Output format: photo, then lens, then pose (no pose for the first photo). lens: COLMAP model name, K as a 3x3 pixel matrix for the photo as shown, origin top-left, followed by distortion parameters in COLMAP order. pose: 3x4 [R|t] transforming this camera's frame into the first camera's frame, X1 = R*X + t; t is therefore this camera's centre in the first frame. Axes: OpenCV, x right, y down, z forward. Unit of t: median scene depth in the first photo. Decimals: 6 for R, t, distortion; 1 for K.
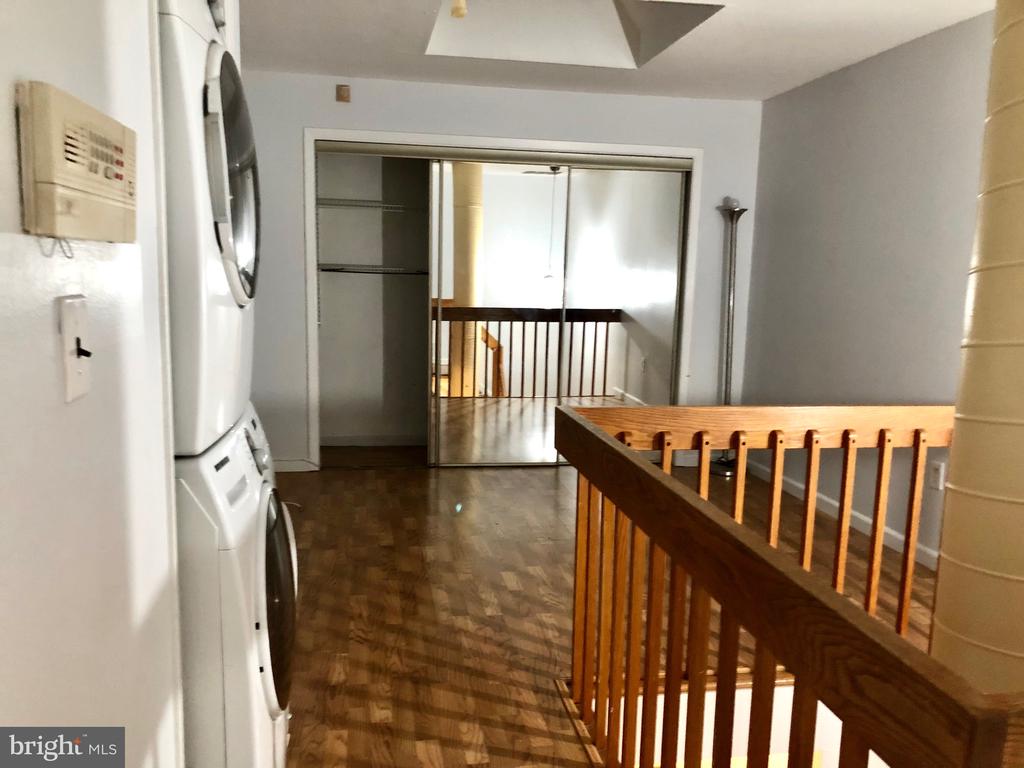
lens RADIAL K [[829.4, 0, 507.4], [0, 829.4, 382.8], [0, 0, 1]] dist [0.004469, -0.004402]
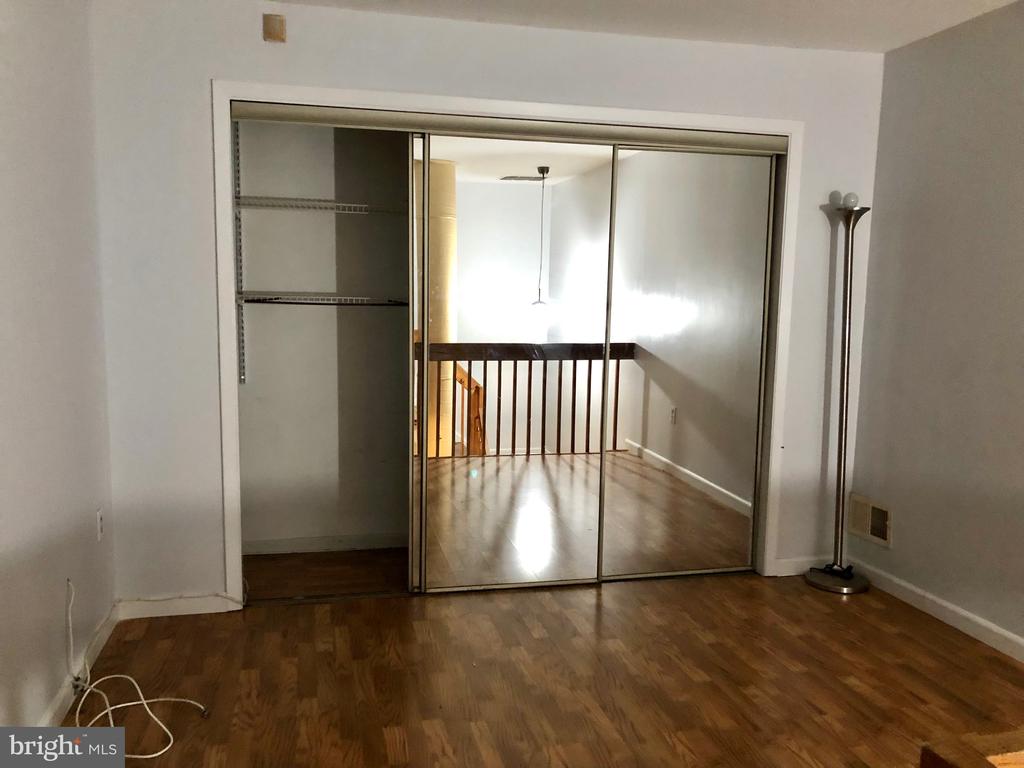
lens RADIAL K [[843.2, 0, 505.9], [0, 843.2, 381.2], [0, 0, 1]] dist [0.004156, 0.003060]
pose [[0.998153, -0.014710, 0.058949, -0.055591], [0.016367, 0.999482, -0.027715, -0.049214], [-0.058510, 0.028629, 0.997876, 0.312198]]
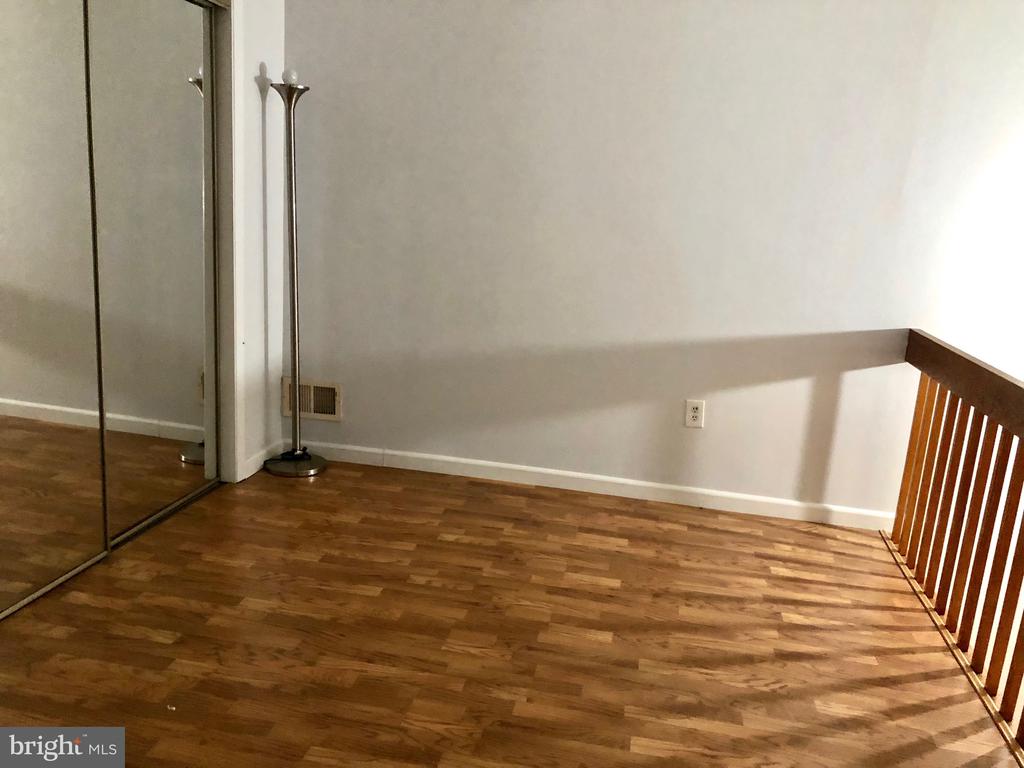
lens RADIAL K [[843.2, 0, 505.9], [0, 843.2, 381.2], [0, 0, 1]] dist [0.004156, 0.003060]
pose [[0.343755, -0.210987, 0.915050, -0.326404], [0.071875, 0.977486, 0.198382, -0.097833], [-0.936305, -0.002426, 0.351181, 0.589221]]
